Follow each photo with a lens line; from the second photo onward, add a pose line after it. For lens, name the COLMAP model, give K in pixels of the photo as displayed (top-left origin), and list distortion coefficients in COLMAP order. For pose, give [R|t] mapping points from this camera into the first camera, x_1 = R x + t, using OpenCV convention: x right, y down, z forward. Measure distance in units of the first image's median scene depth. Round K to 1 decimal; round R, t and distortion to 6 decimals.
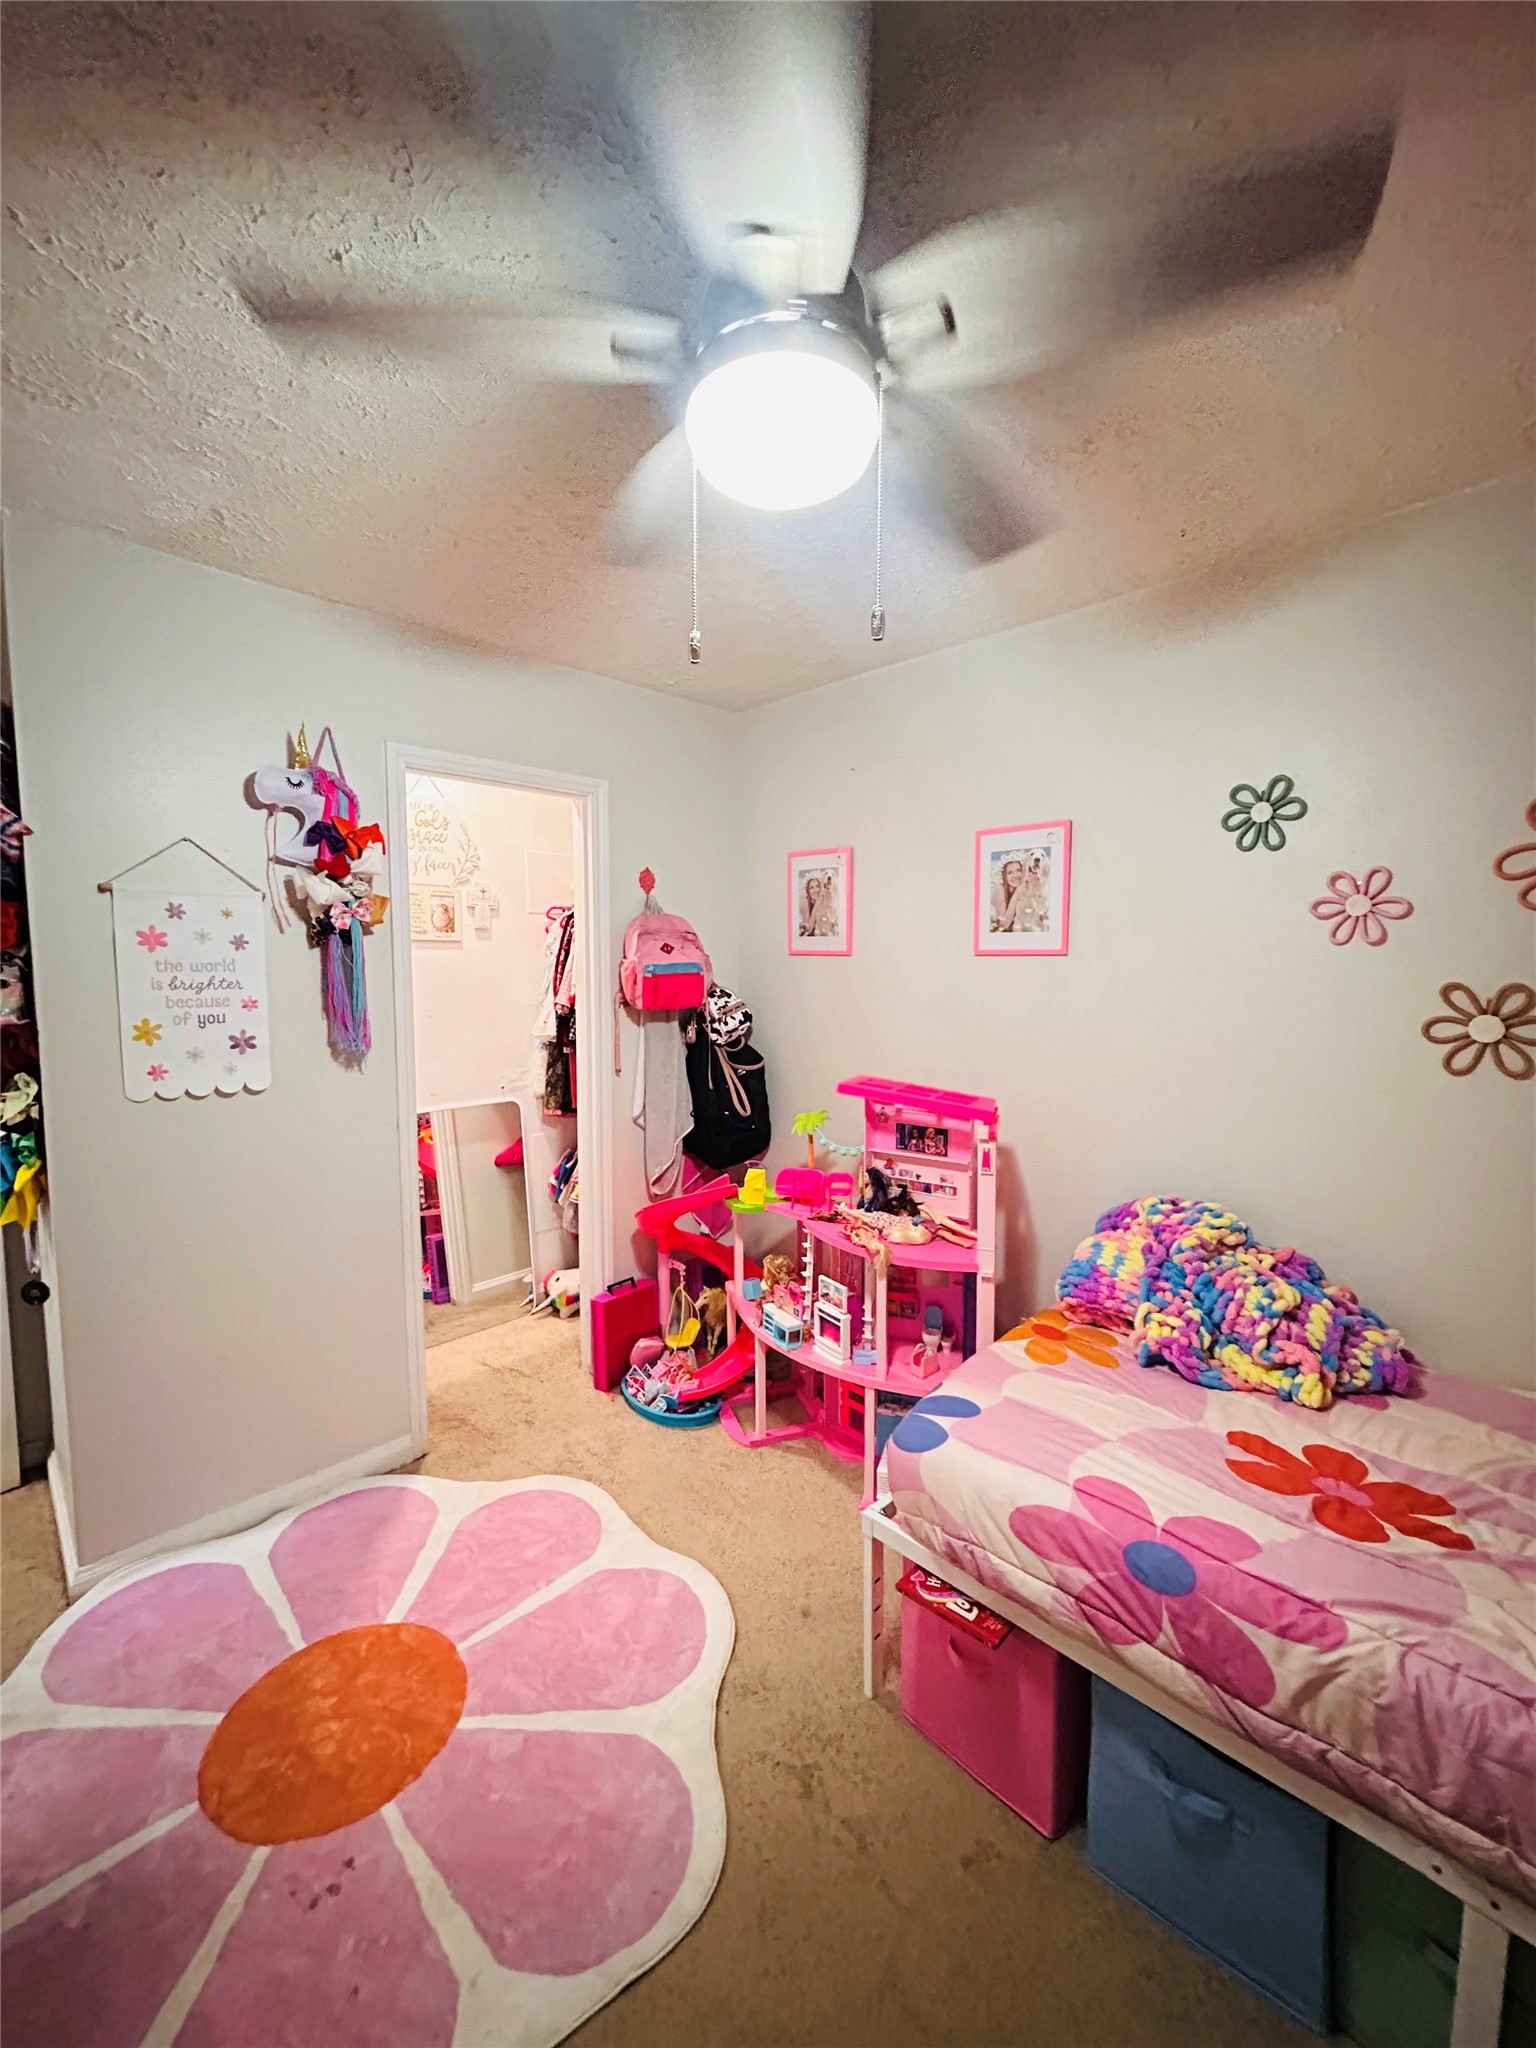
lens RADIAL K [[822.3, 0, 768.5], [0, 822.3, 1029.3], [0, 0, 1]] dist [-0.000535, 0.000370]
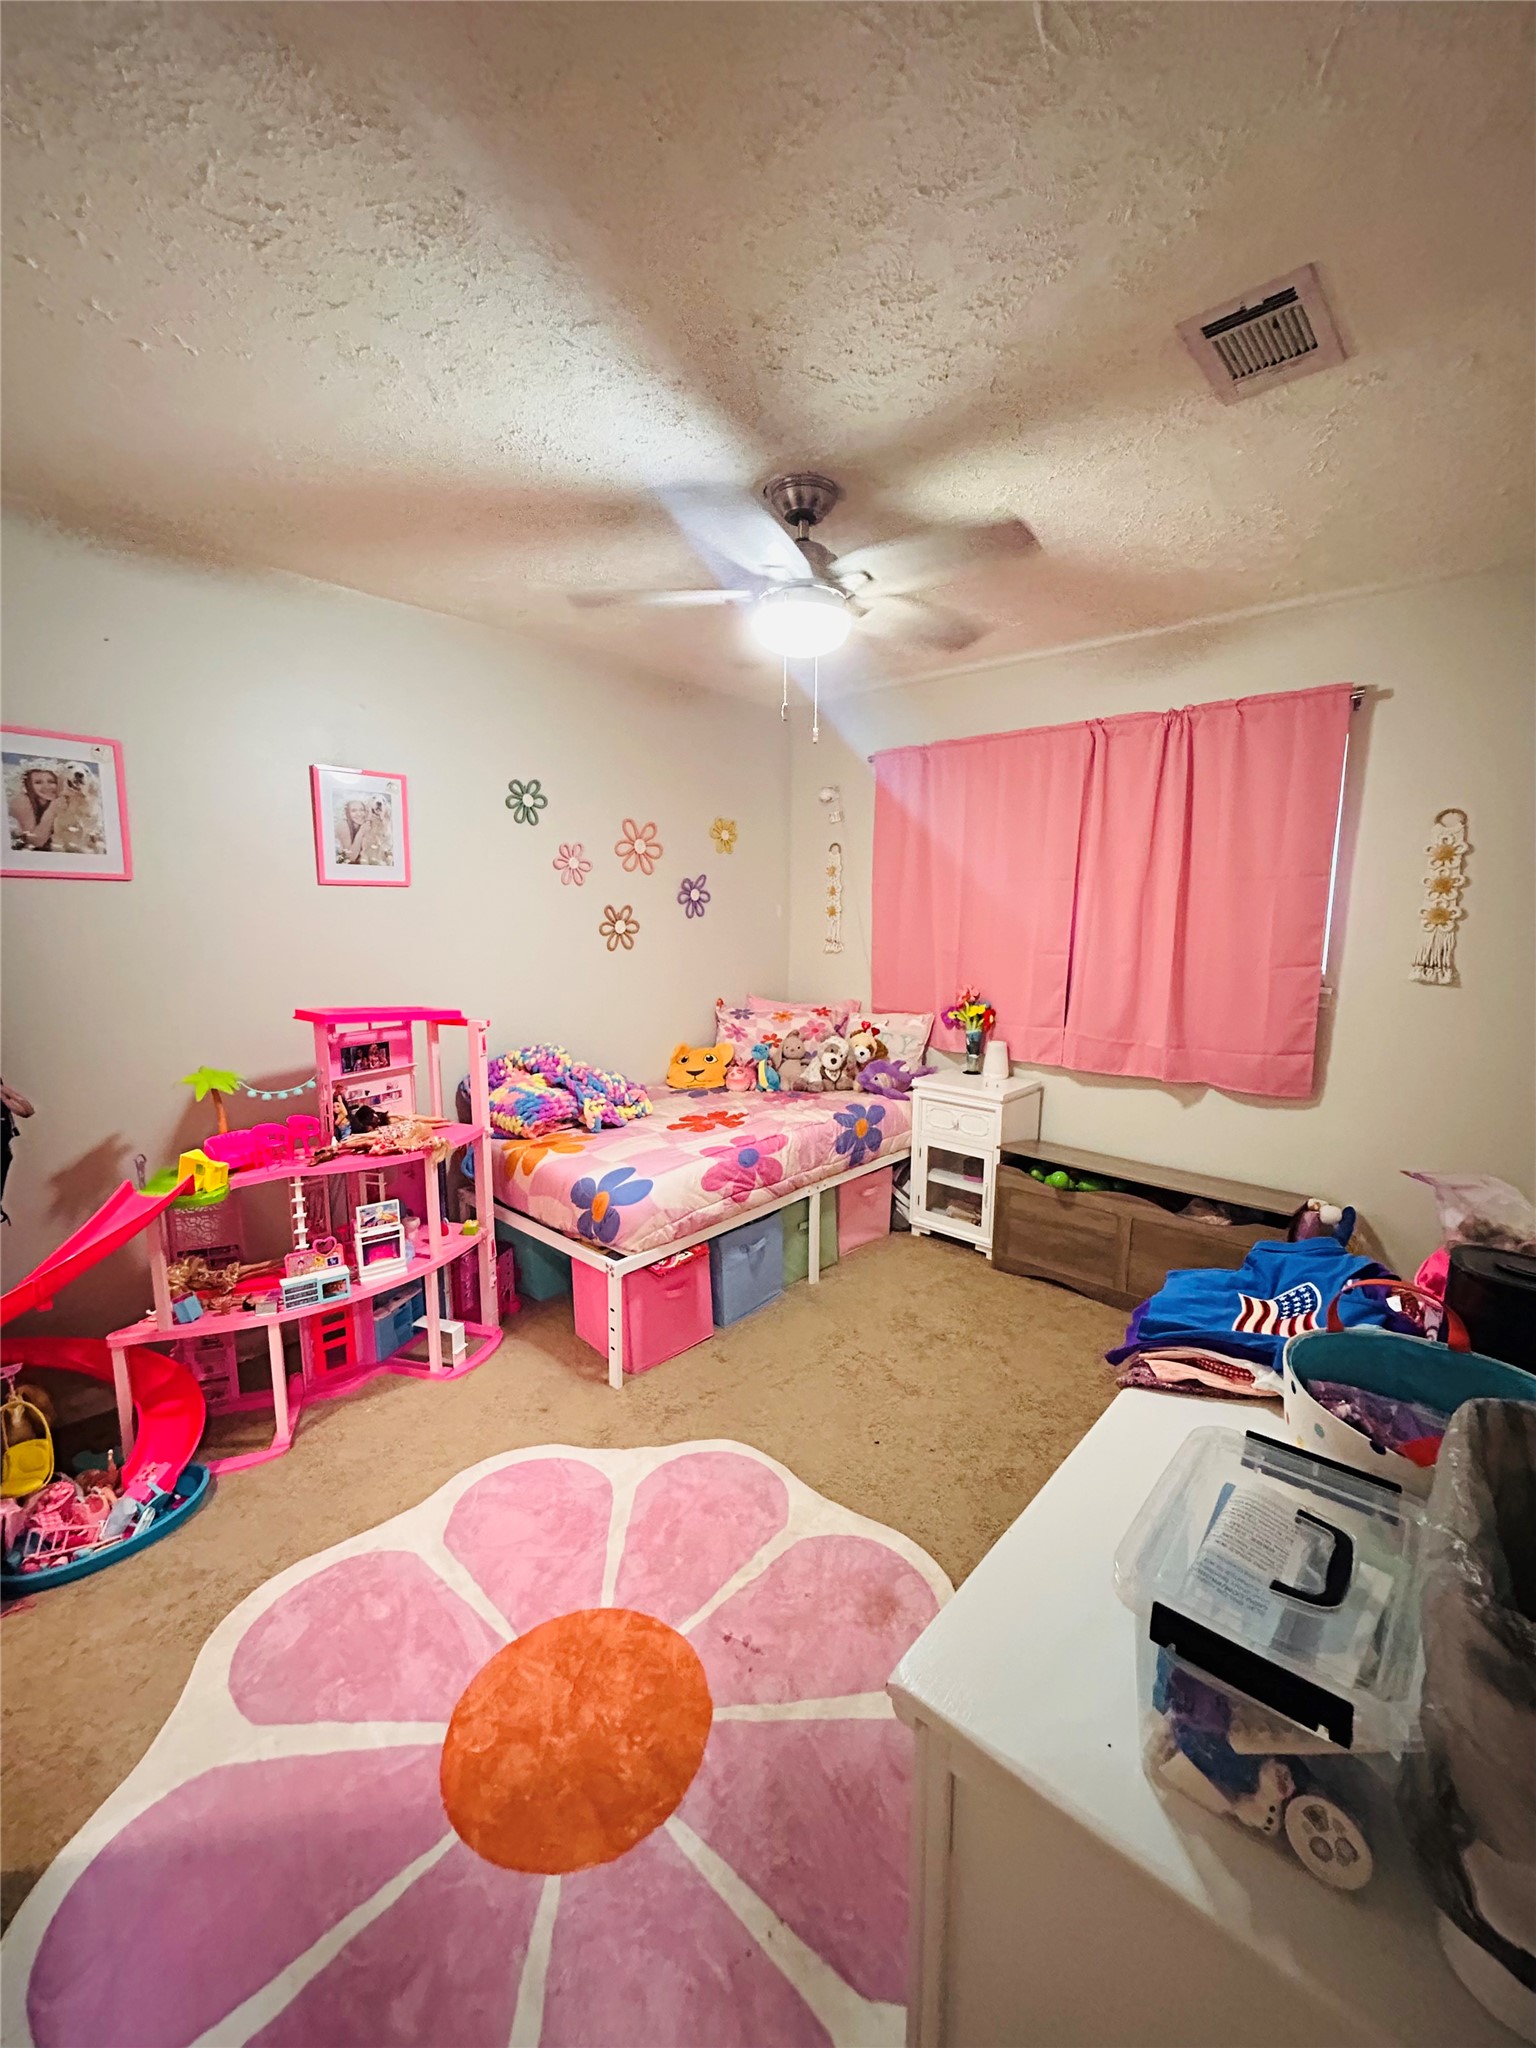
lens RADIAL K [[822.3, 0, 768.3], [0, 822.3, 1020.4], [0, 0, 1]] dist [-0.000535, 0.000370]
pose [[-0.061831, -0.144731, 0.987537, -0.921380], [0.073880, 0.986052, 0.149139, -0.035694], [-0.995349, 0.082181, -0.050276, 0.540169]]
